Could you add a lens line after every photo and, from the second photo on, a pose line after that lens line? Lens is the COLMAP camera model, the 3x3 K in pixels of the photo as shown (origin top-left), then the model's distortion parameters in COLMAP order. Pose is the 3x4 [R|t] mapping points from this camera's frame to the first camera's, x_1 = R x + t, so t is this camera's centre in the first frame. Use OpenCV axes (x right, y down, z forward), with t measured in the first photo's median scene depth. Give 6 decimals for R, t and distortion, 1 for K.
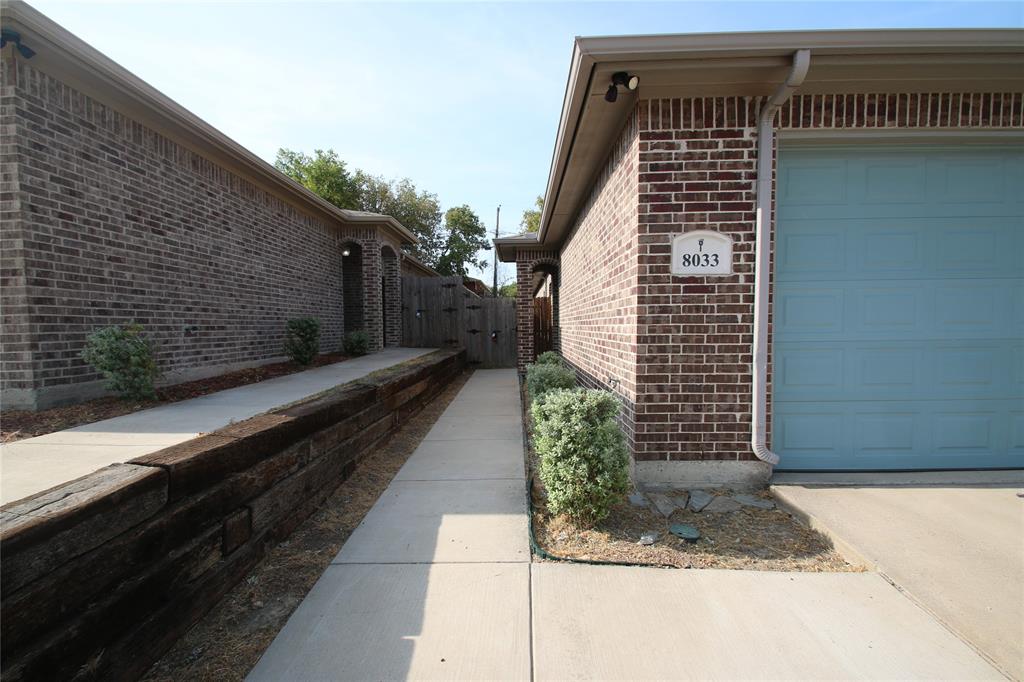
lens RADIAL K [[478.2, 0, 506.0], [0, 478.2, 360.0], [0, 0, 1]] dist [0.000786, -0.009831]
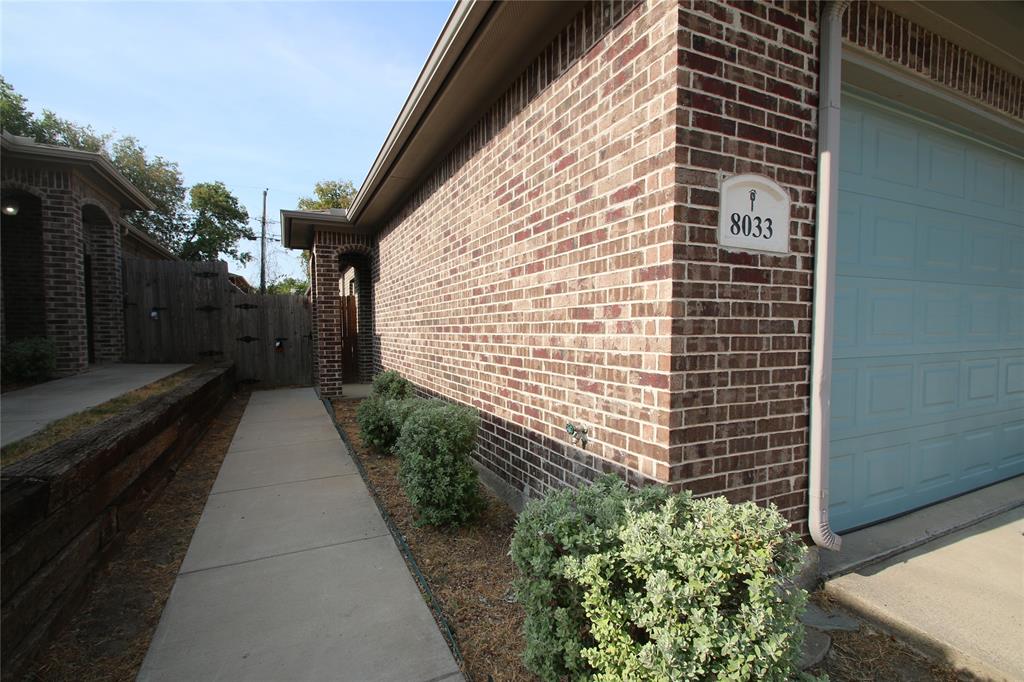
lens RADIAL K [[478.2, 0, 506.0], [0, 478.2, 360.0], [0, 0, 1]] dist [0.000786, -0.009831]
pose [[0.896698, -0.019696, 0.442205, -0.104152], [0.024990, 0.999669, -0.006151, -0.039929], [-0.441938, 0.016566, 0.896893, 0.501675]]
